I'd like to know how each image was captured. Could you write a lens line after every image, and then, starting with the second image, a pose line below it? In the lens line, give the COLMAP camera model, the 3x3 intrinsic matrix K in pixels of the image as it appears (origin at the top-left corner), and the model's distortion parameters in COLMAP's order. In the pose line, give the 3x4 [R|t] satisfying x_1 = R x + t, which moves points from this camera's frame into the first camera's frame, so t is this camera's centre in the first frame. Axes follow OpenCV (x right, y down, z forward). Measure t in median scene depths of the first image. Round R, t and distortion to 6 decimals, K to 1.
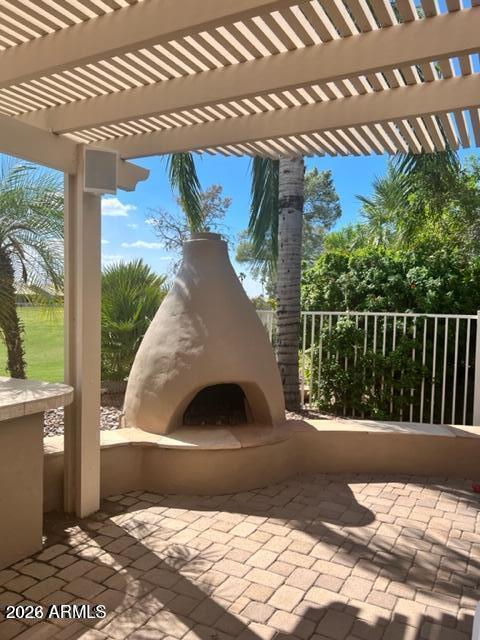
lens RADIAL K [[480.0, 0, 238.3], [0, 480.0, 320.9], [0, 0, 1]] dist [0.074514, -0.107619]
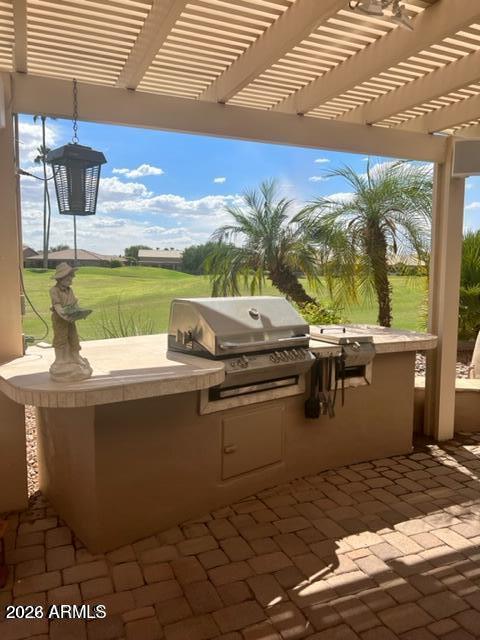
lens RADIAL K [[480.0, 0, 238.3], [0, 480.0, 320.9], [0, 0, 1]] dist [0.074514, -0.107619]
pose [[0.790572, 0.056313, -0.609775, 0.018204], [-0.004941, 0.996317, 0.085604, -0.012168], [0.612350, -0.064663, 0.787938, -0.292489]]
